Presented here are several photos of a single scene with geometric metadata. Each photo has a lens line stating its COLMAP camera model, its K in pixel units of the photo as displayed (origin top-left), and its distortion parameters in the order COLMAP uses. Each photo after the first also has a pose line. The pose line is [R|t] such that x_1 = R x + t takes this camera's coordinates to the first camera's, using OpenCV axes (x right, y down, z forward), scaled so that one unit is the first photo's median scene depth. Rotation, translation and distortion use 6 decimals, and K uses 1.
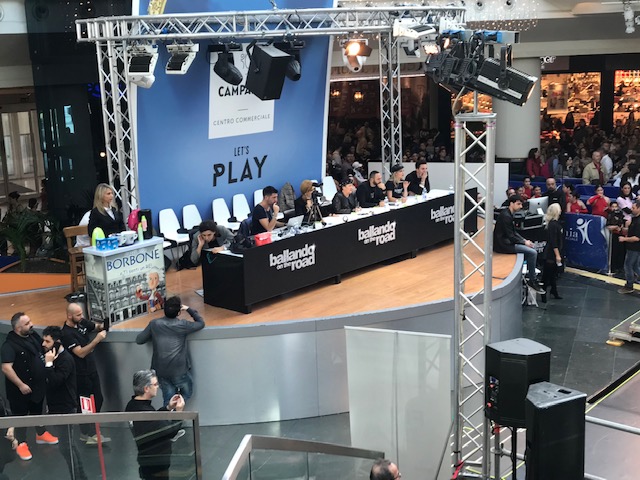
lens RADIAL K [[876.8, 0, 320.0], [0, 876.8, 240.0], [0, 0, 1]] dist [-0.000898, 0.047546]
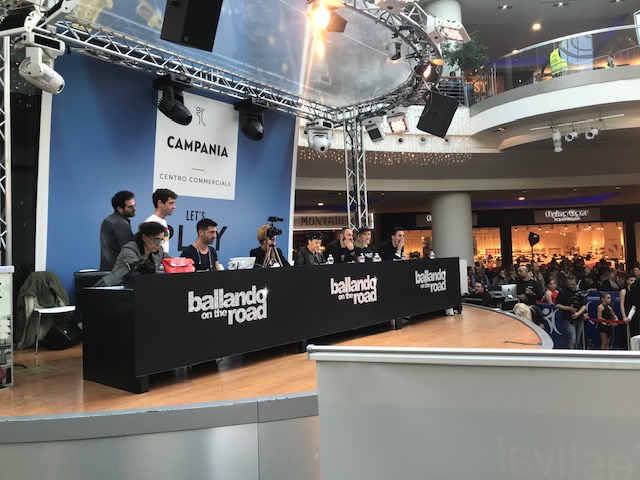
lens RADIAL K [[510.4, 0, 320.0], [0, 510.4, 240.0], [0, 0, 1]] dist [0.008089, -0.001617]
pose [[0.999021, 0.001583, 0.044219, 0.017071], [0.009900, 0.966027, -0.258250, 0.070733], [-0.043125, 0.258435, 0.965066, 0.616174]]
